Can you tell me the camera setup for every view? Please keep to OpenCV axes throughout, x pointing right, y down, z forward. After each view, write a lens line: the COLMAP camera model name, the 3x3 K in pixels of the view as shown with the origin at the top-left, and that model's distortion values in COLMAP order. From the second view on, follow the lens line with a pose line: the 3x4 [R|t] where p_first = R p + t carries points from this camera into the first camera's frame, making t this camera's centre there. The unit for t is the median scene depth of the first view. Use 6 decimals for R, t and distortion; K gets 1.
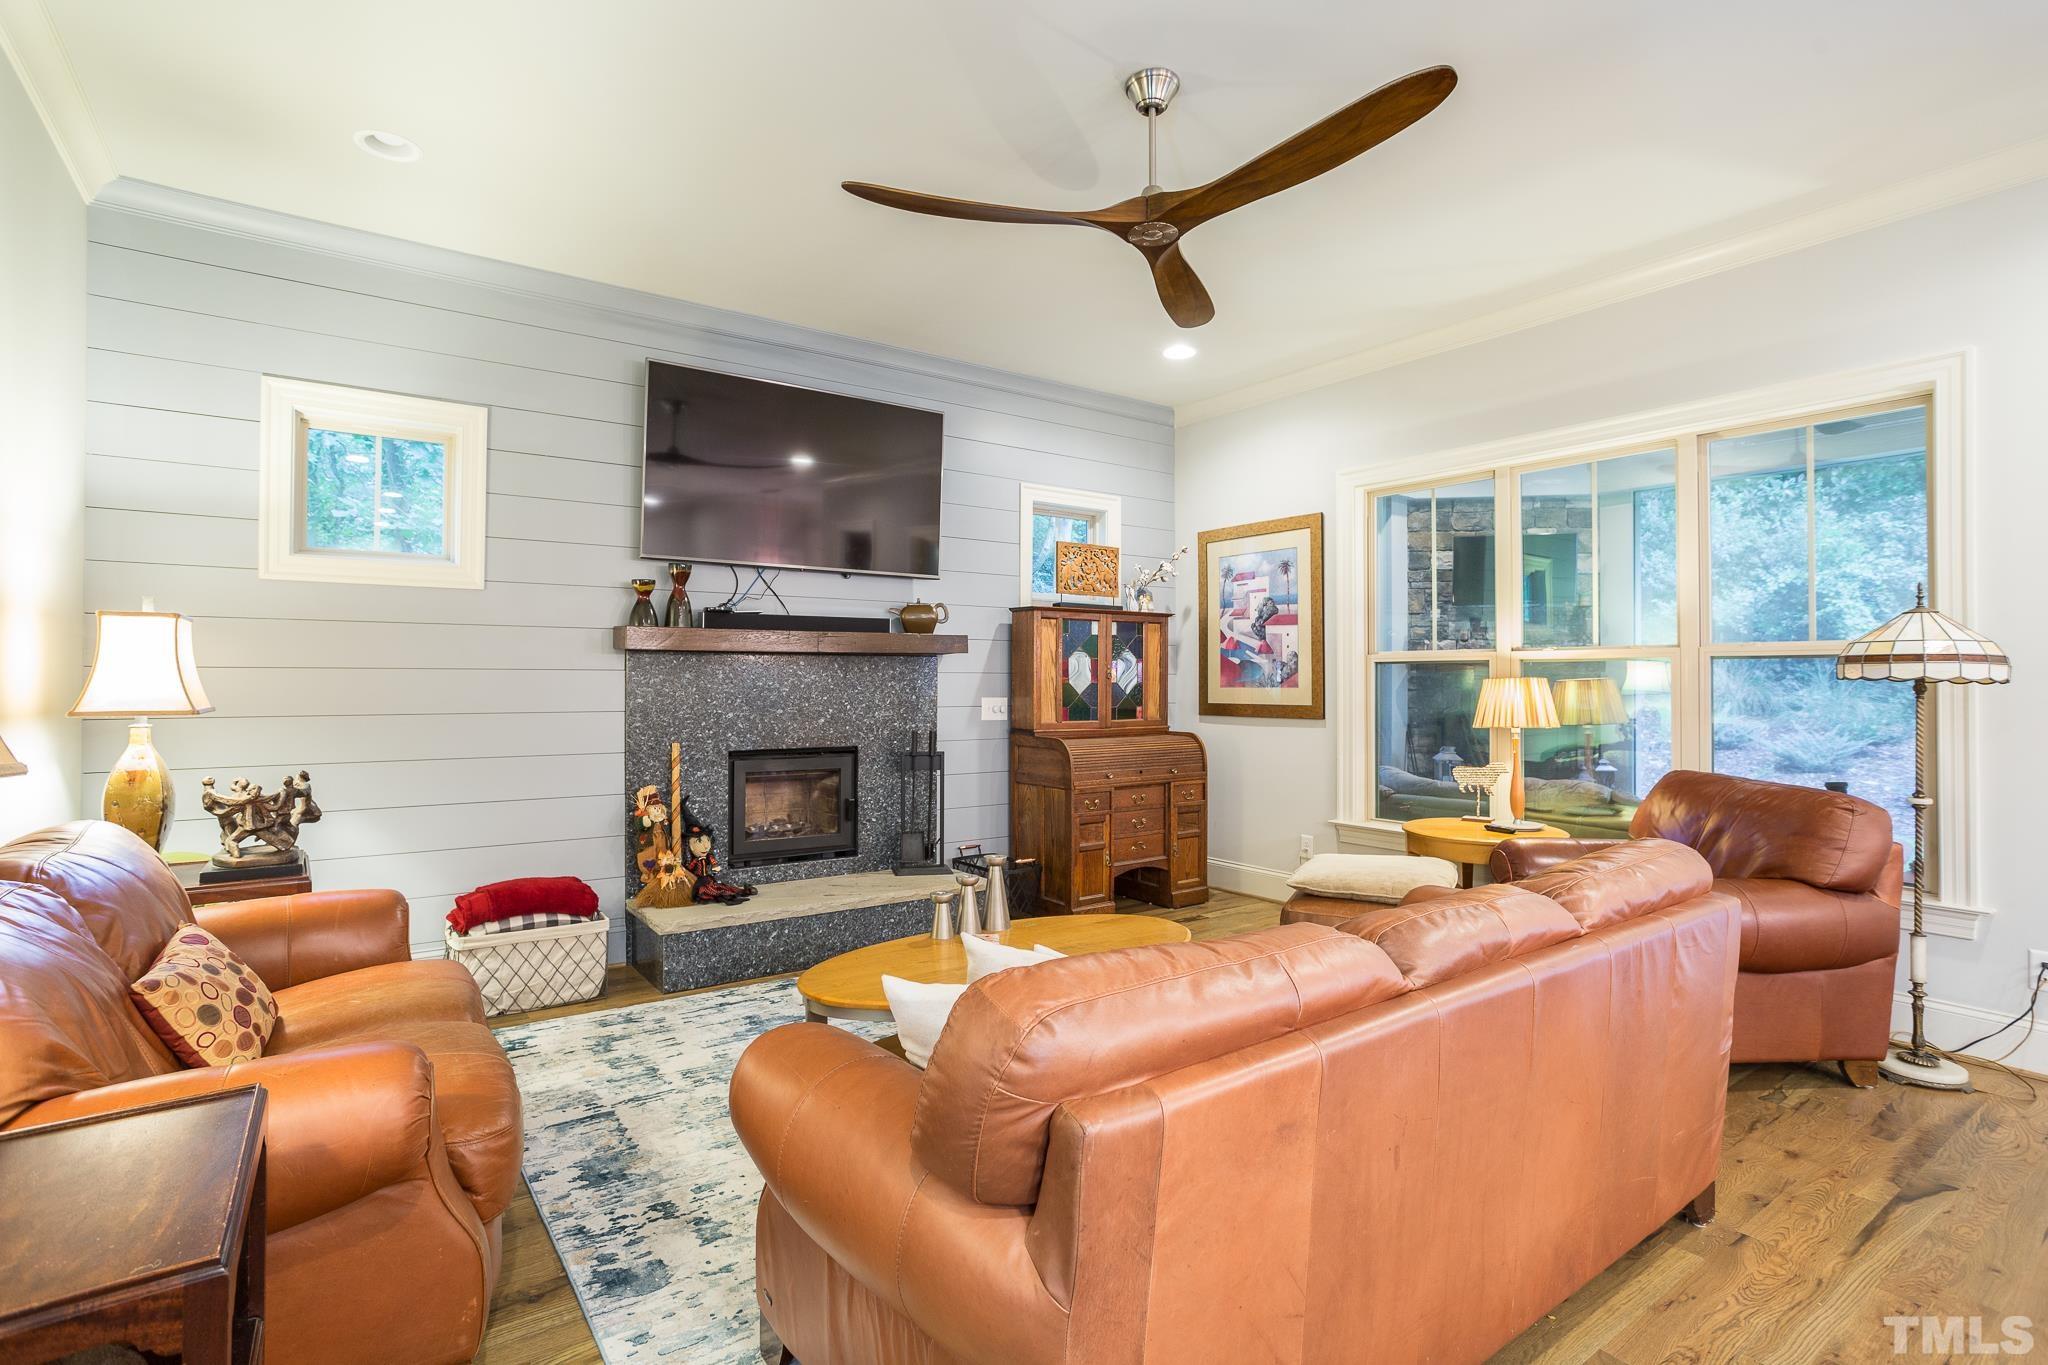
lens RADIAL K [[977.1, 0, 1009.6], [0, 977.1, 677.6], [0, 0, 1]] dist [-0.046489, 0.022991]
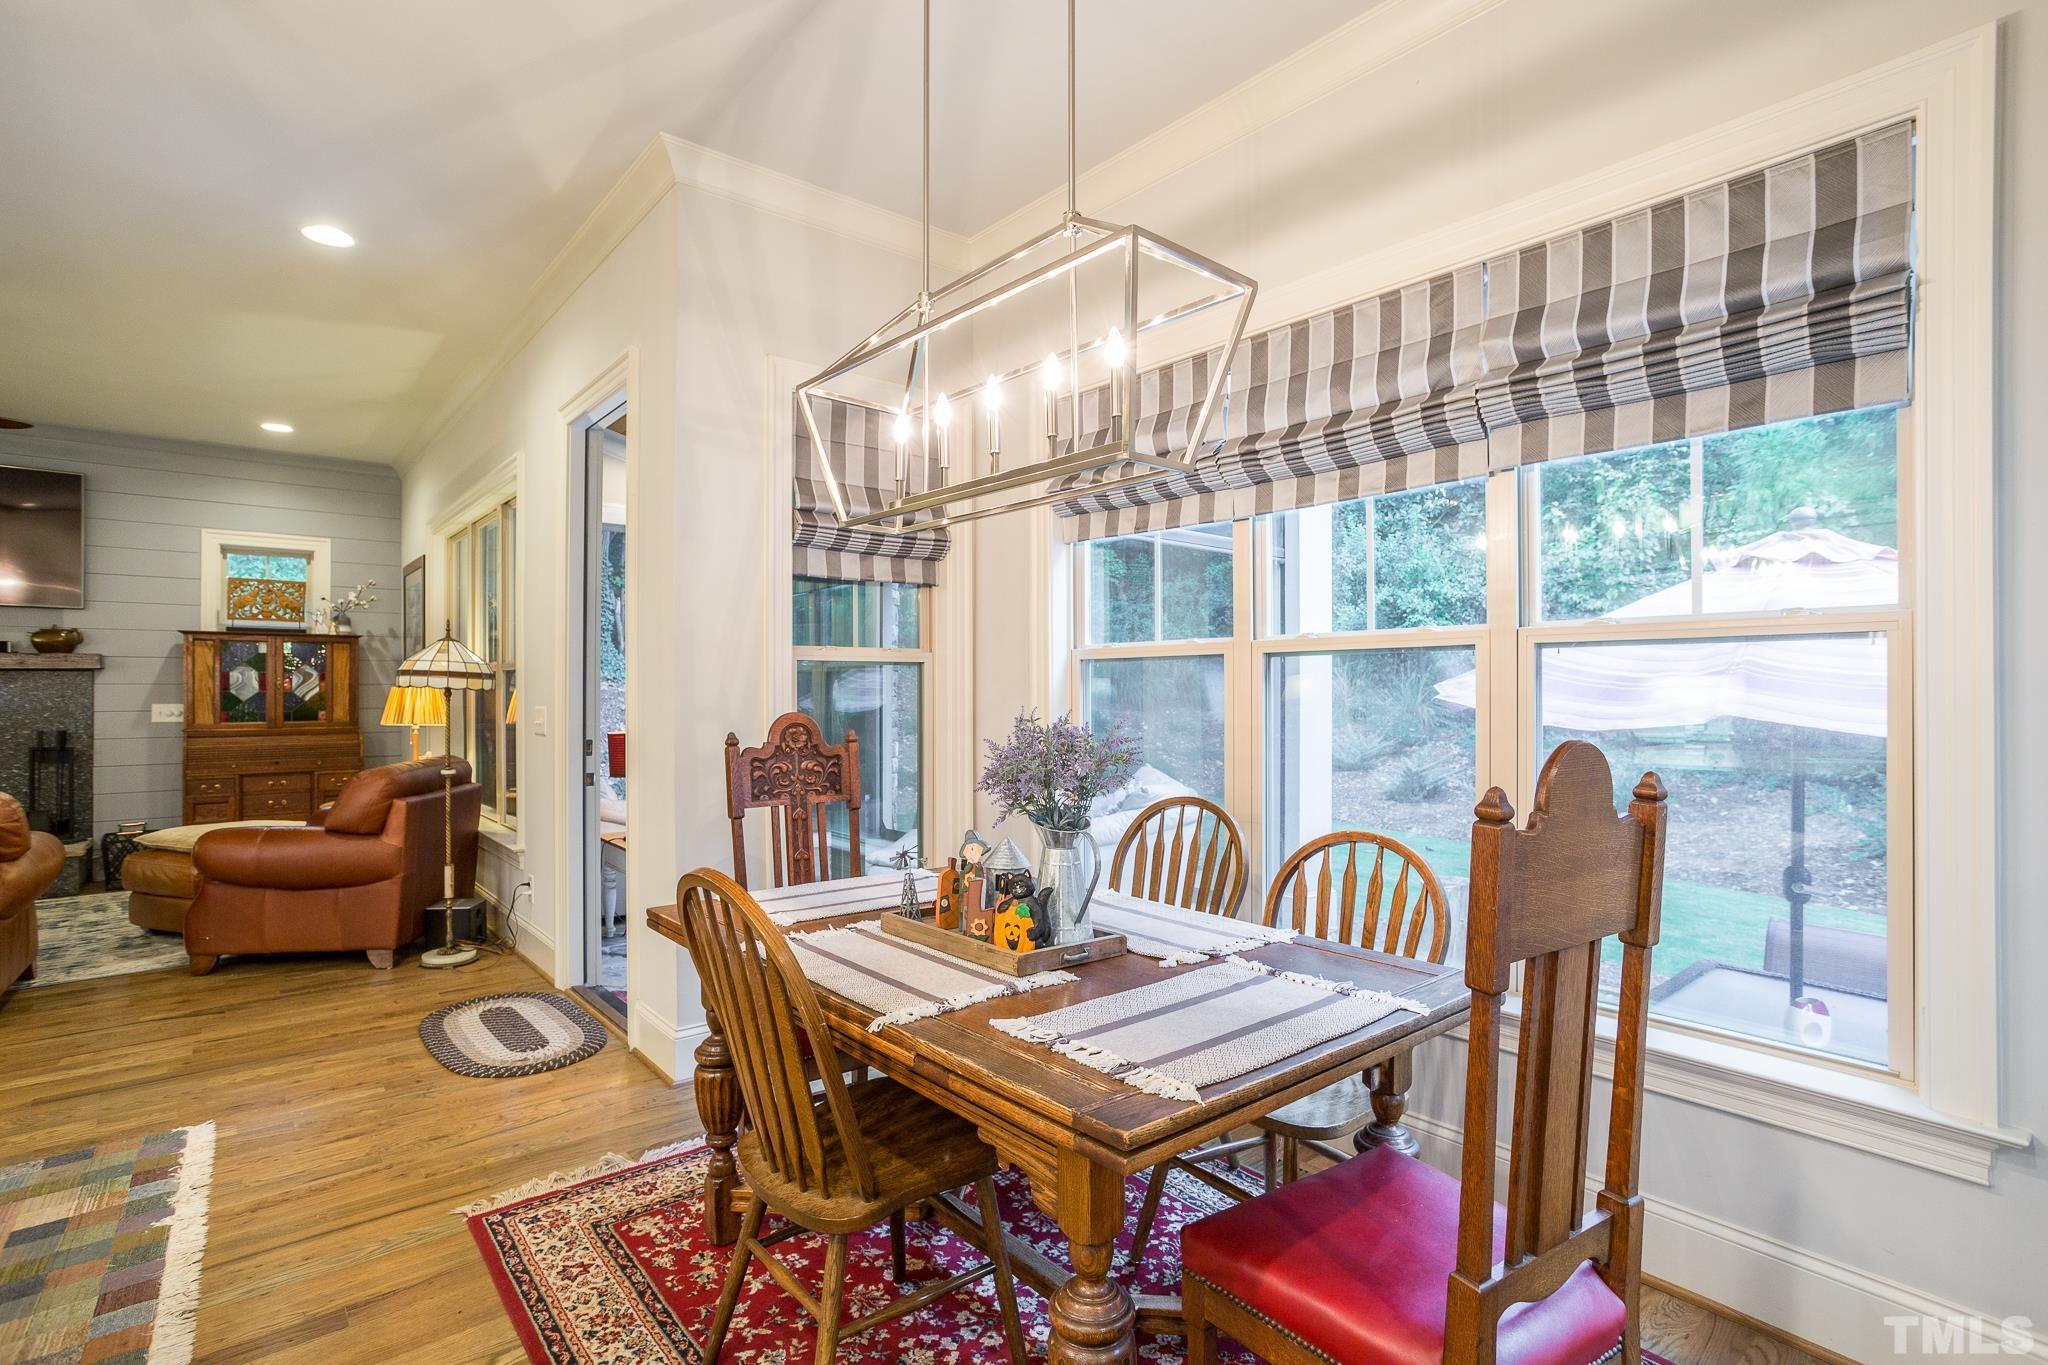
lens RADIAL K [[988.1, 0, 1014.7], [0, 988.1, 693.9], [0, 0, 1]] dist [-0.044710, 0.025725]
pose [[0.996632, -0.001007, 0.081995, 1.081909], [0.000231, 0.999955, 0.009477, -0.004227], [-0.082001, -0.009426, 0.996588, -0.349021]]
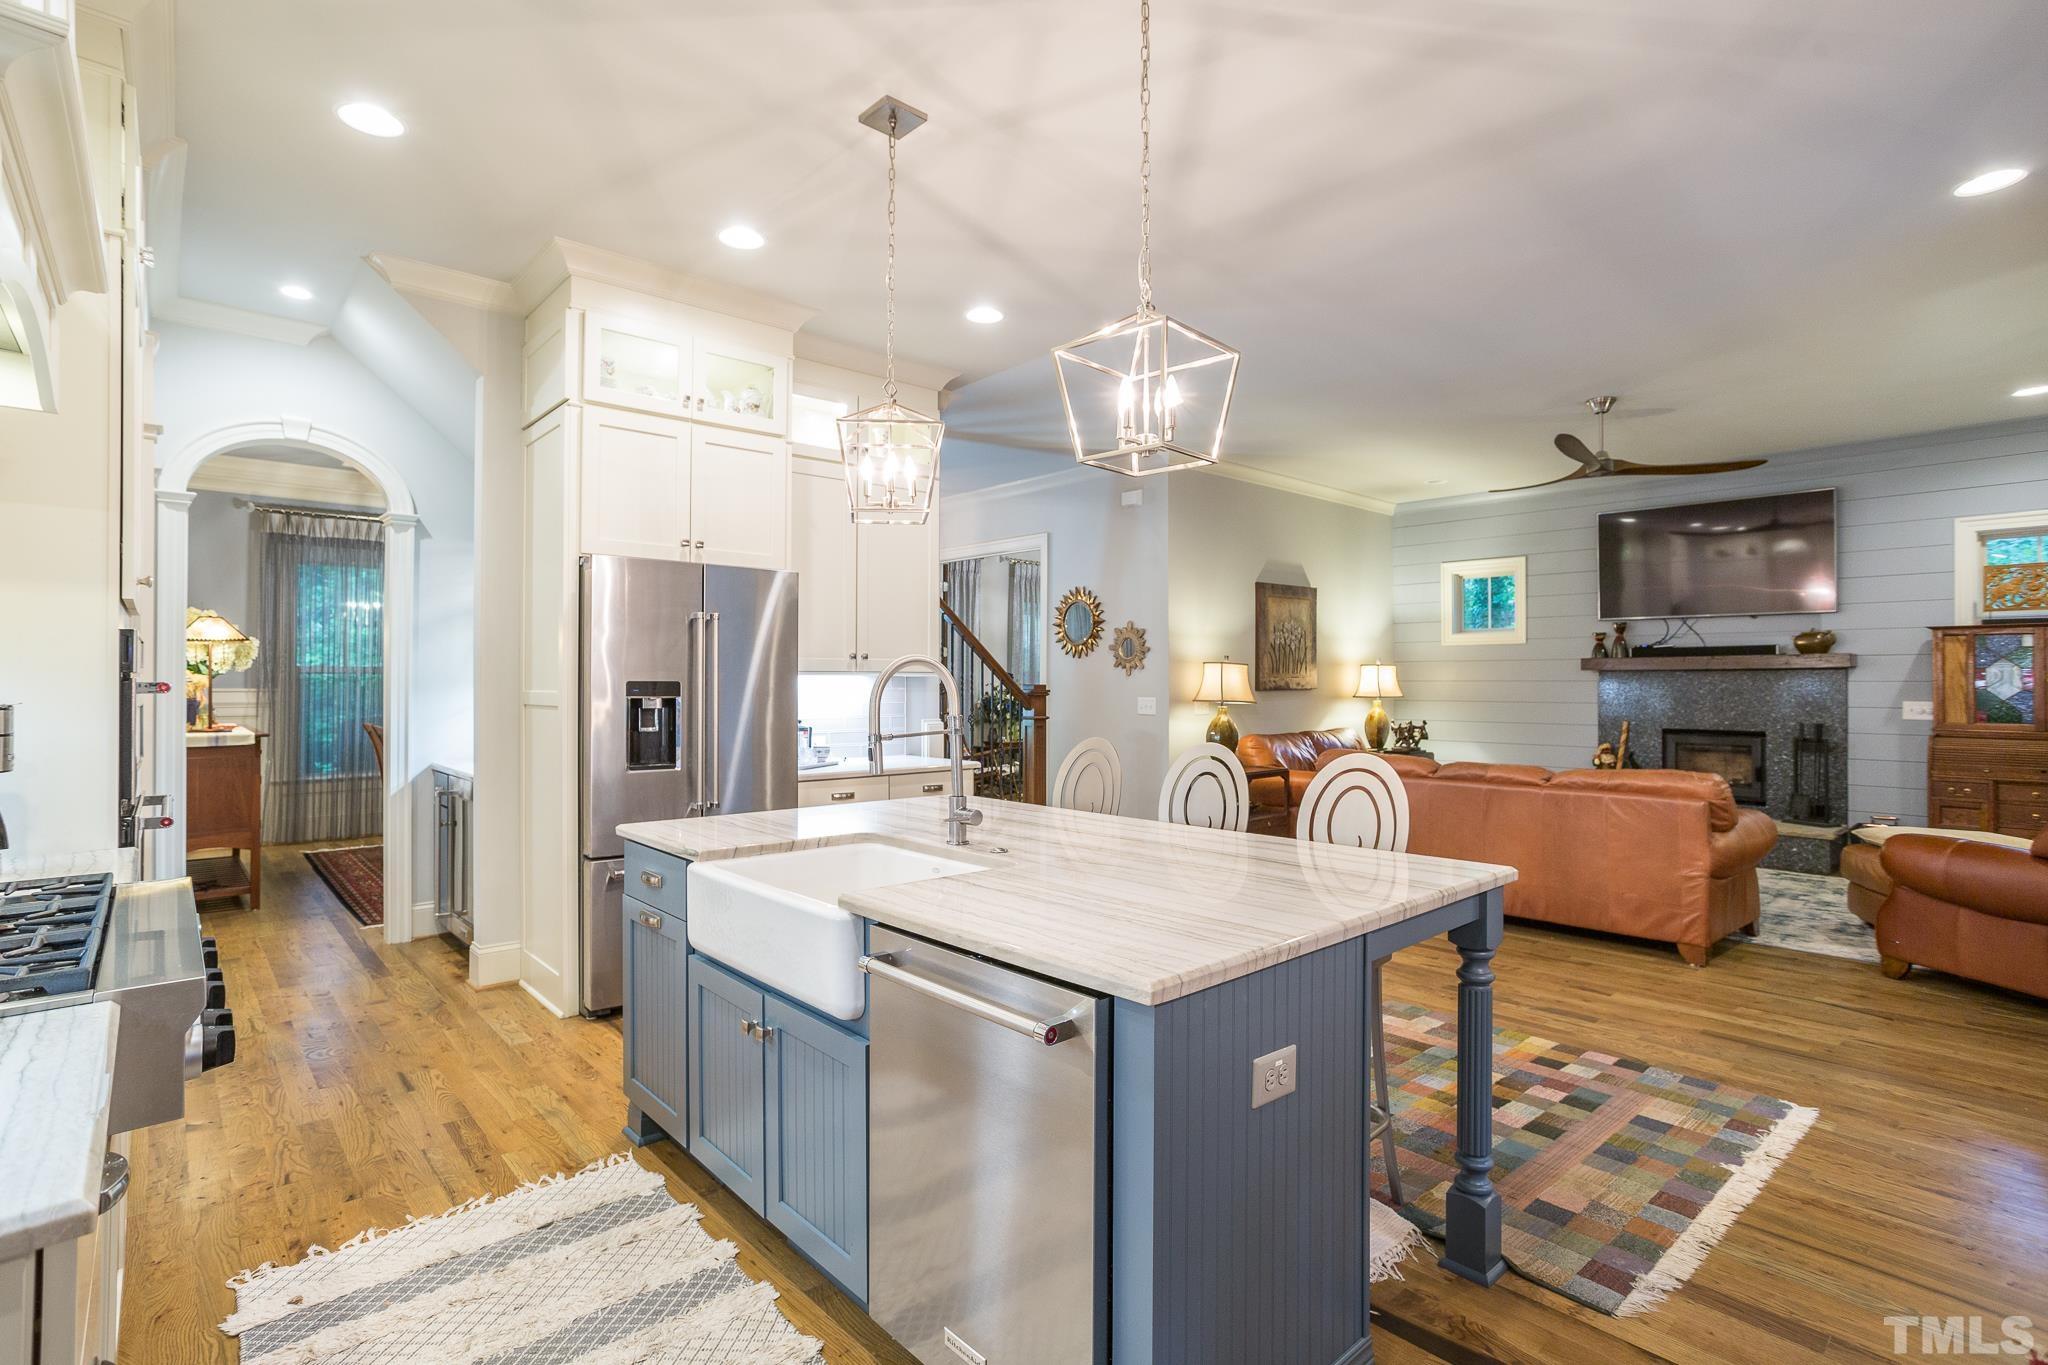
lens RADIAL K [[977.1, 0, 1009.6], [0, 977.1, 677.6], [0, 0, 1]] dist [-0.046489, 0.022991]
pose [[0.113776, -0.002441, -0.993503, 1.185701], [0.003493, 0.999992, -0.002057, -0.012629], [0.993500, -0.003237, 0.113784, -0.299765]]
